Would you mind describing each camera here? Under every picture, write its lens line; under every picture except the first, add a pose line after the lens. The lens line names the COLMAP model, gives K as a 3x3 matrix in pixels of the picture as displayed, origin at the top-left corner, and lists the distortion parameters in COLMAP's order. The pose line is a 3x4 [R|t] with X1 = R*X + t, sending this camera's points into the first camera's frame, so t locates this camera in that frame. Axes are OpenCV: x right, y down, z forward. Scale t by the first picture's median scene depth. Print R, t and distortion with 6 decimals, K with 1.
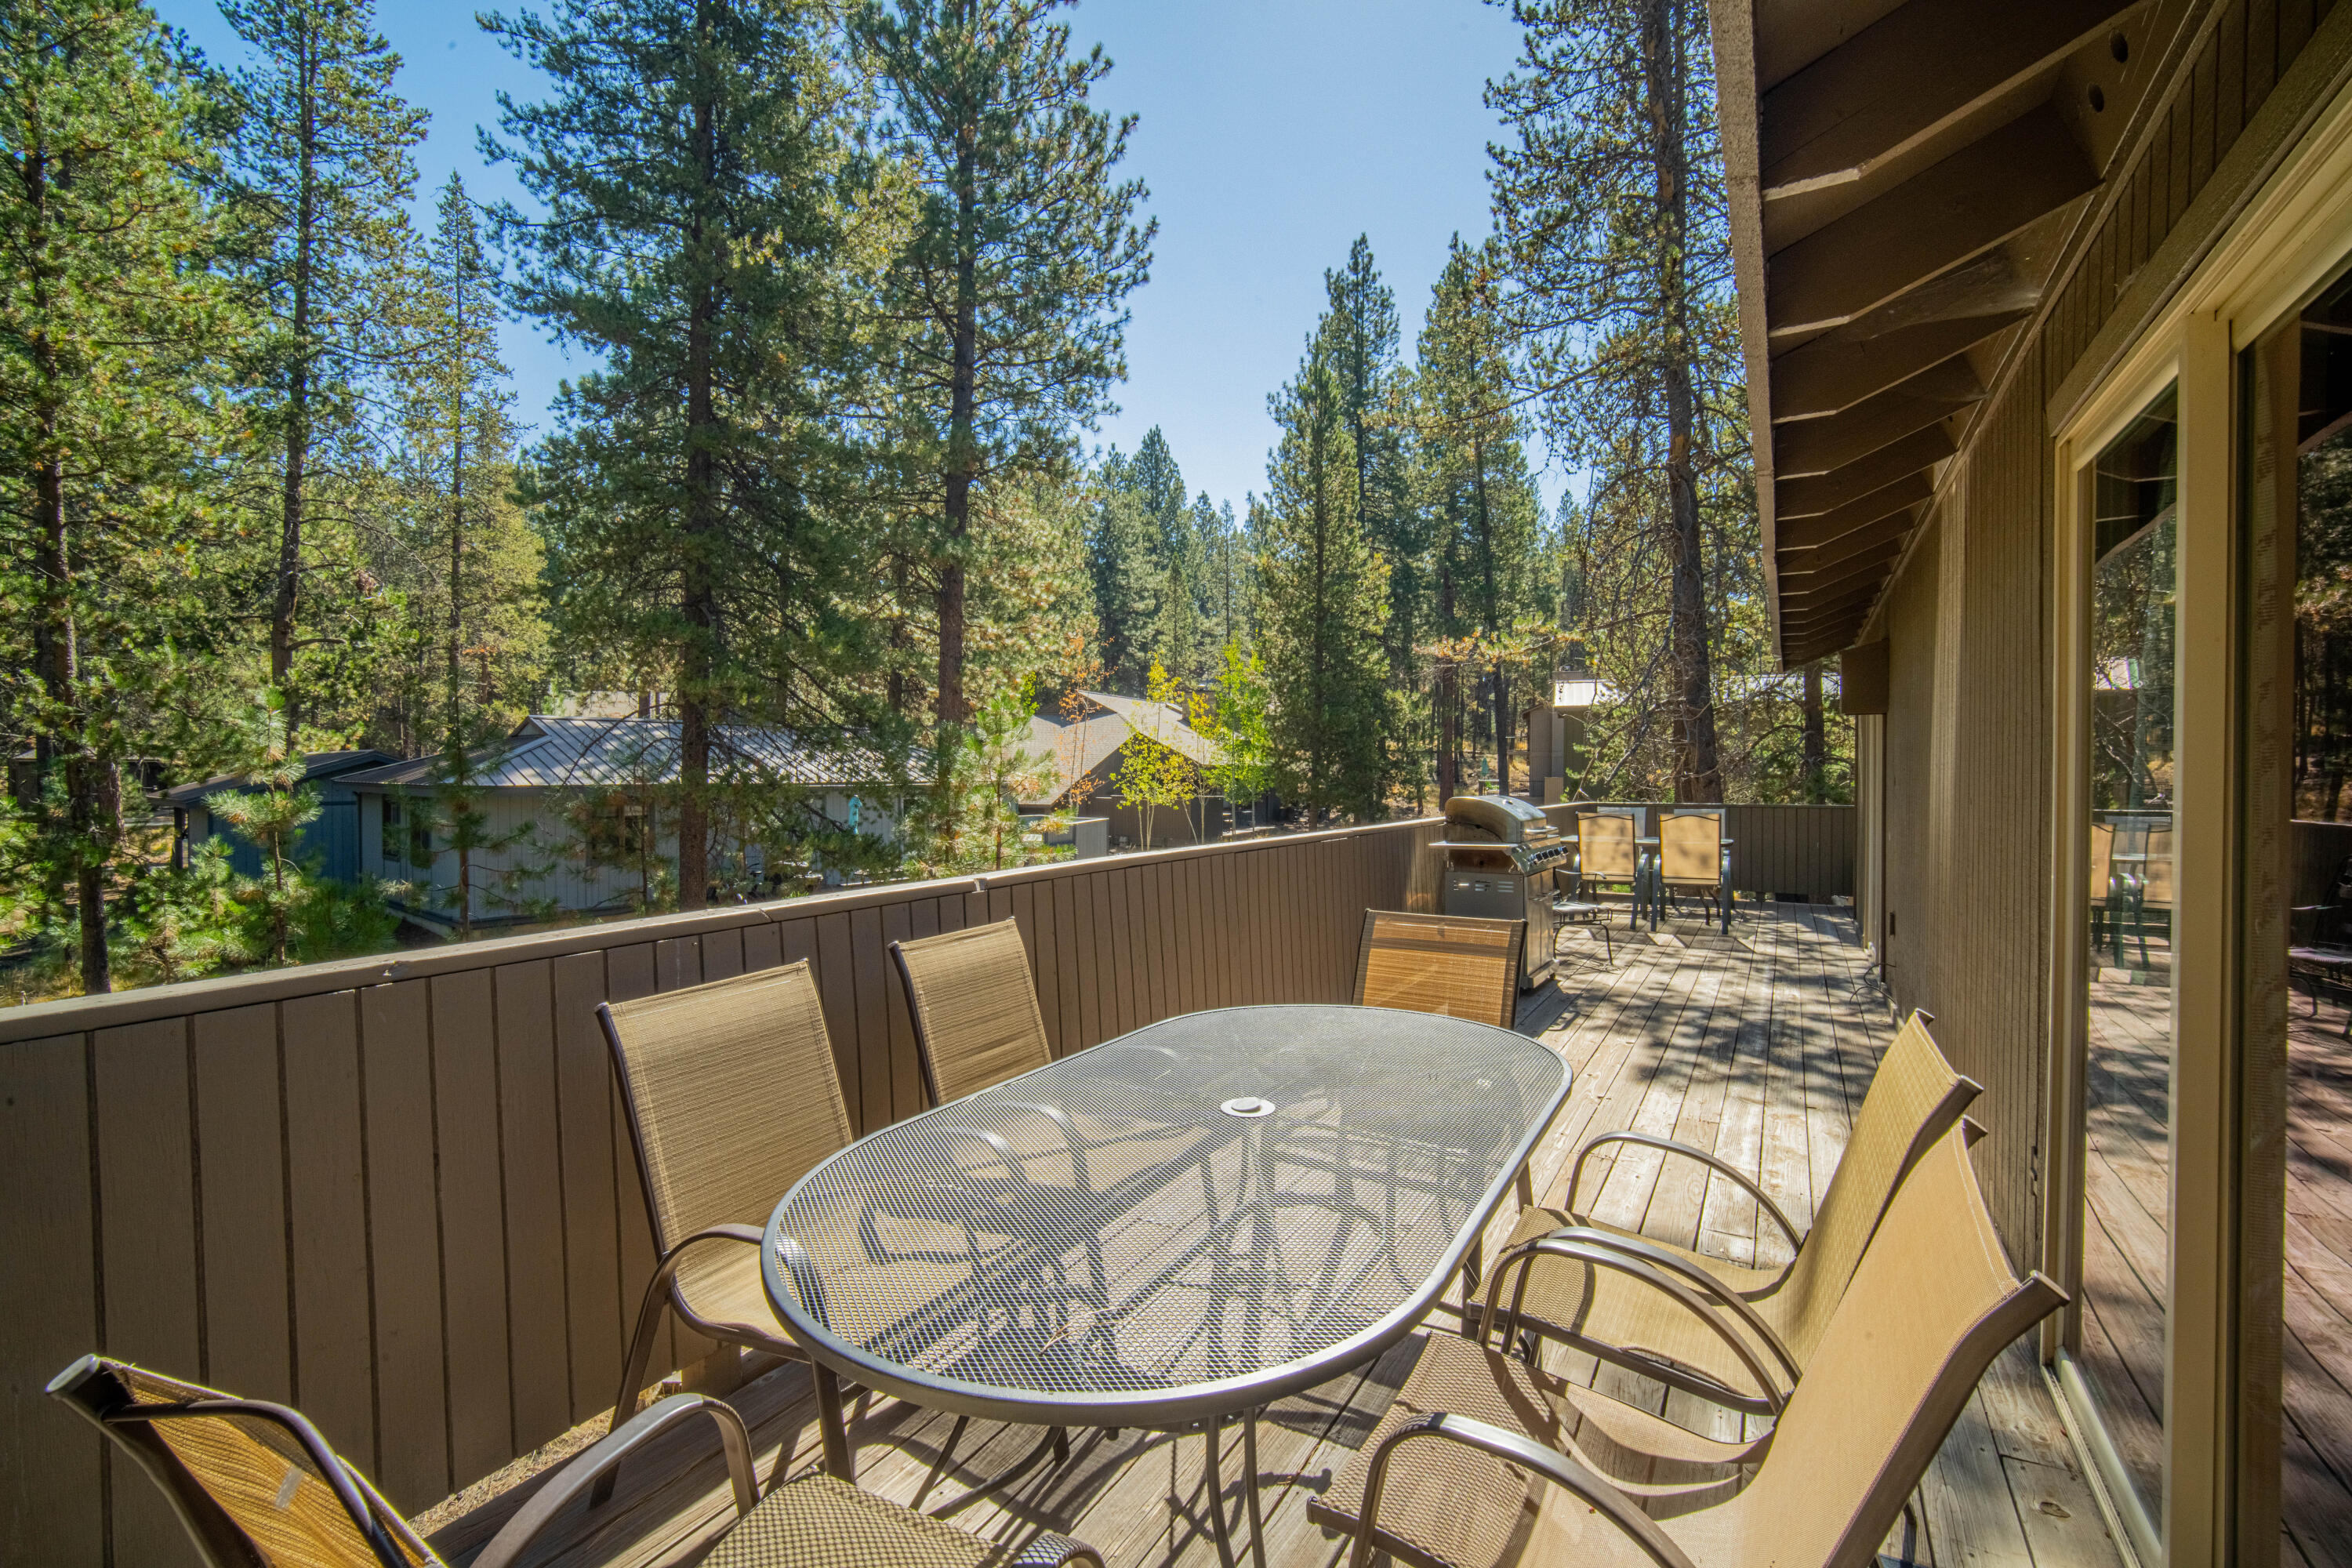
lens RADIAL K [[1022.6, 0, 1176.5], [0, 1022.6, 789.6], [0, 0, 1]] dist [-0.004929, 0.000287]
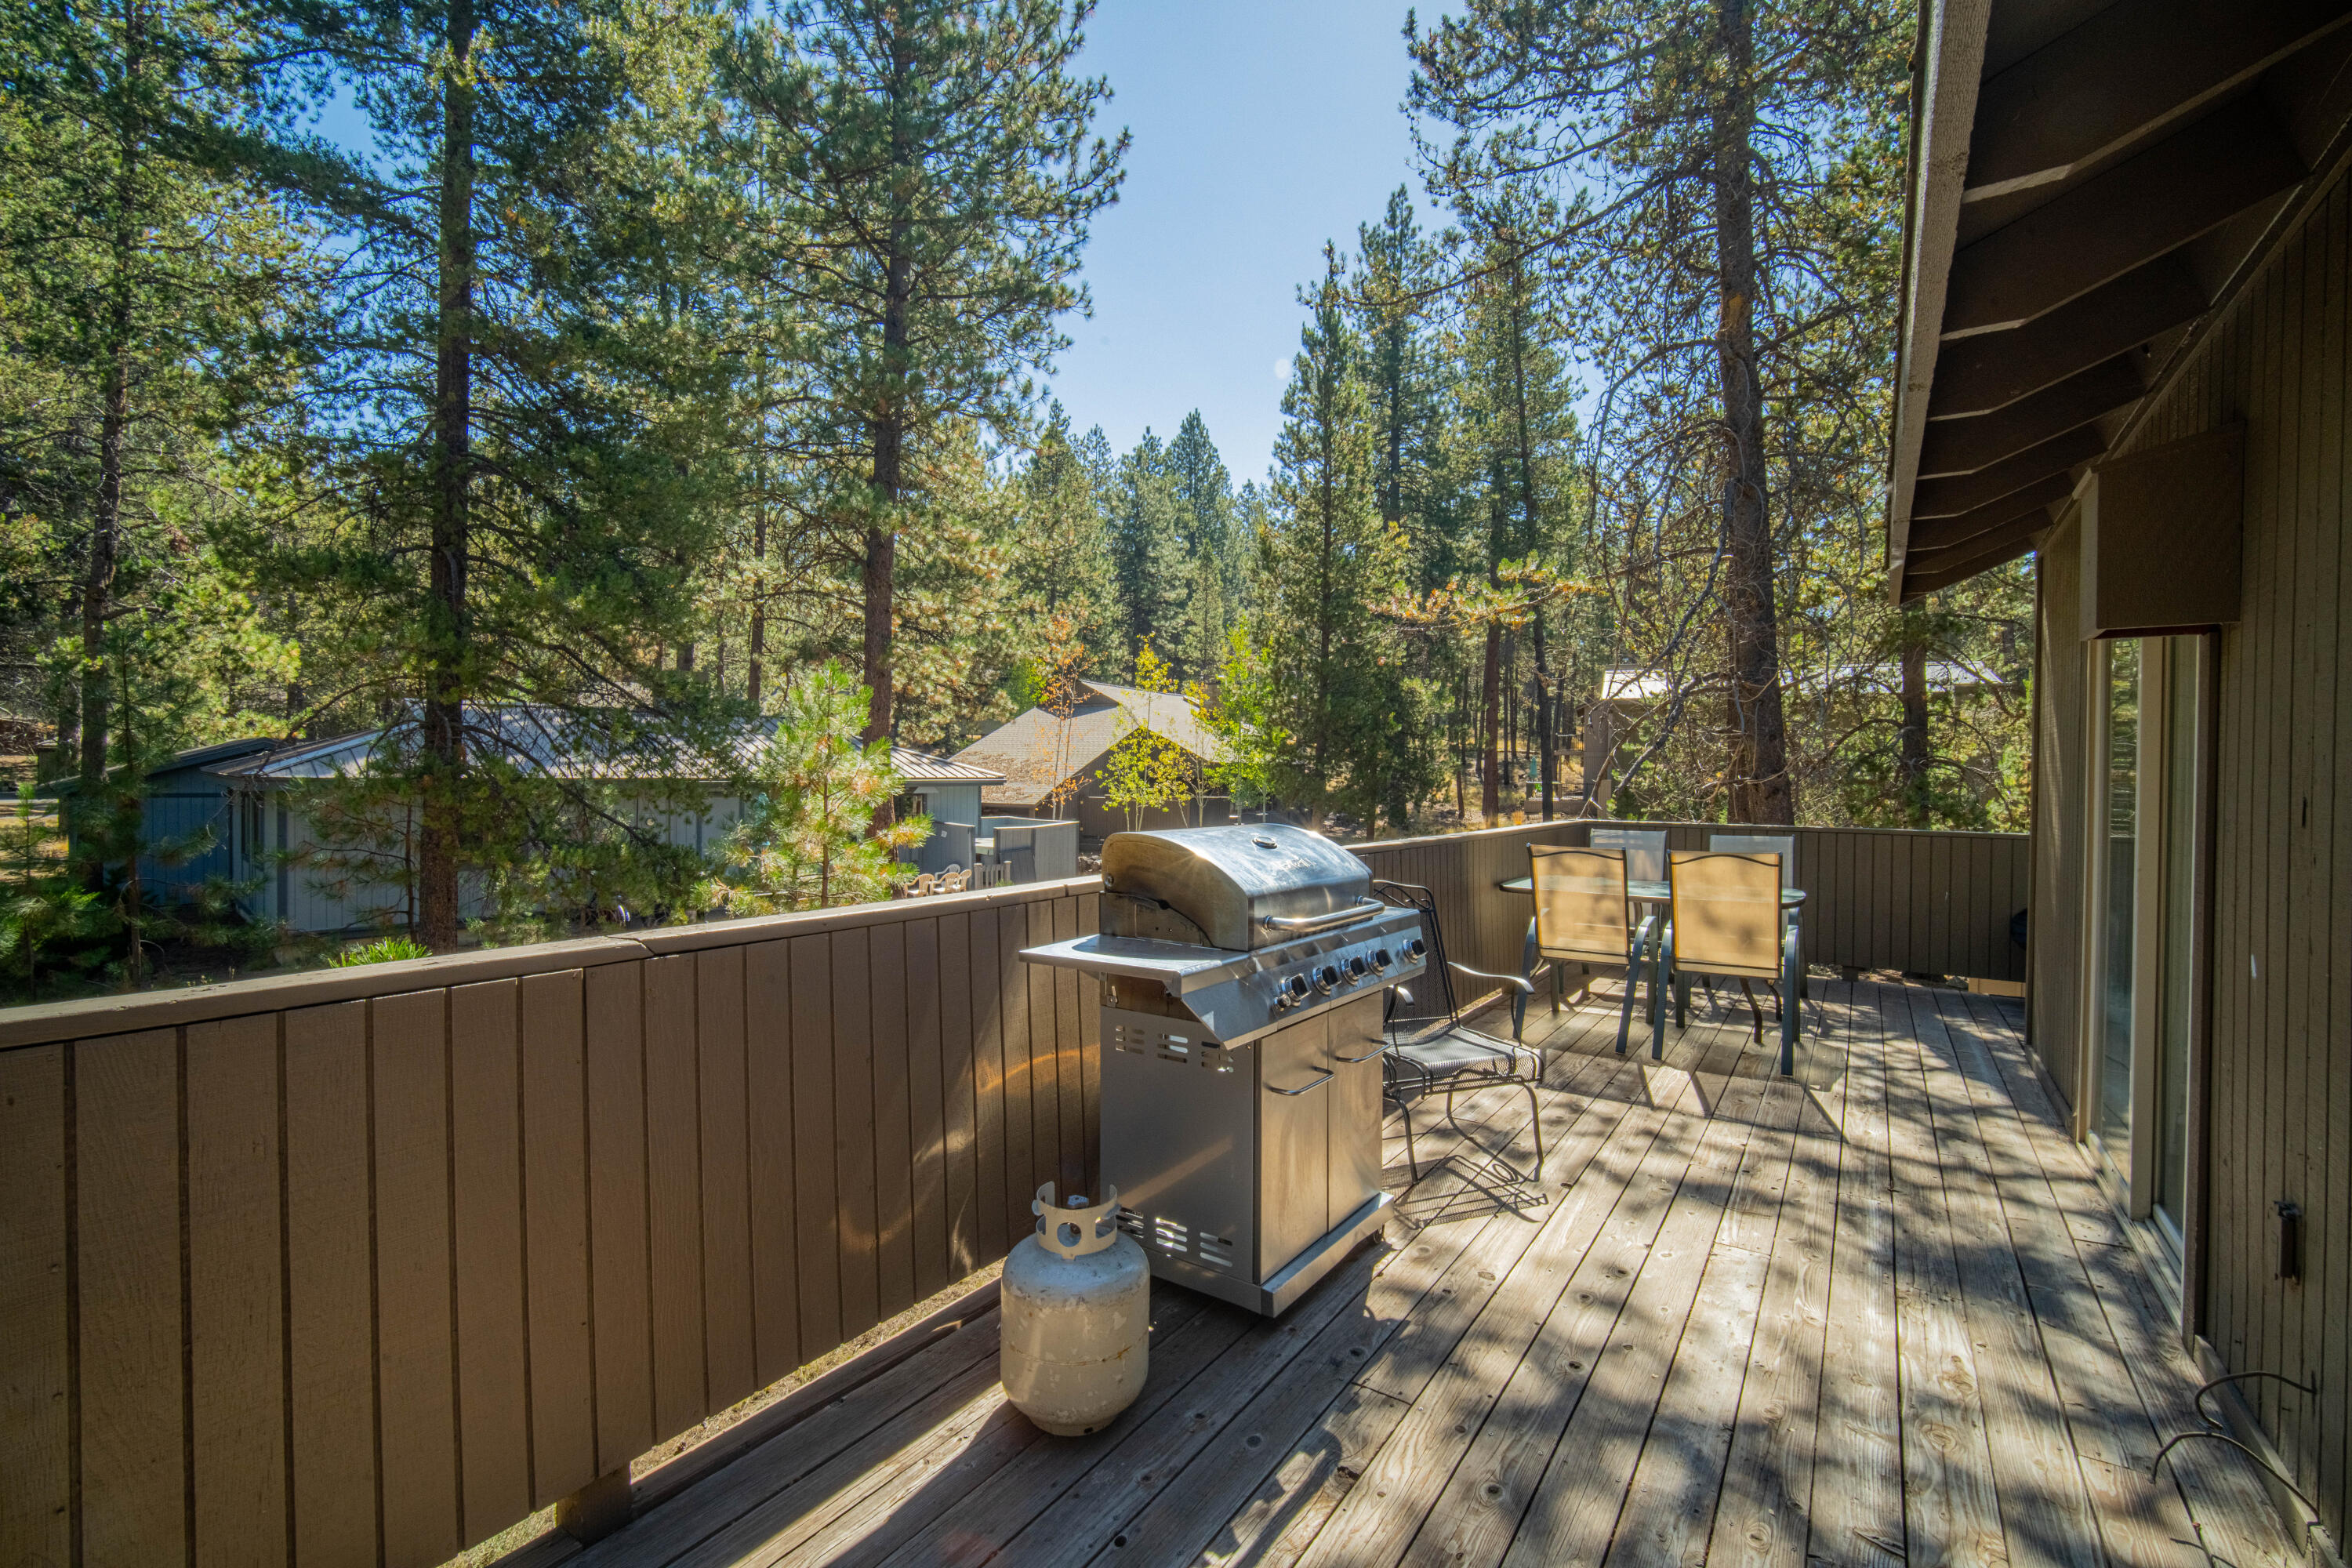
lens RADIAL K [[1022.6, 0, 1175.4], [0, 1022.6, 789.7], [0, 0, 1]] dist [-0.004929, 0.000287]
pose [[0.998189, 0.011231, -0.059096, 0.066045], [-0.011093, 0.999935, 0.002661, -0.002456], [0.059122, -0.002000, 0.998249, 0.118936]]
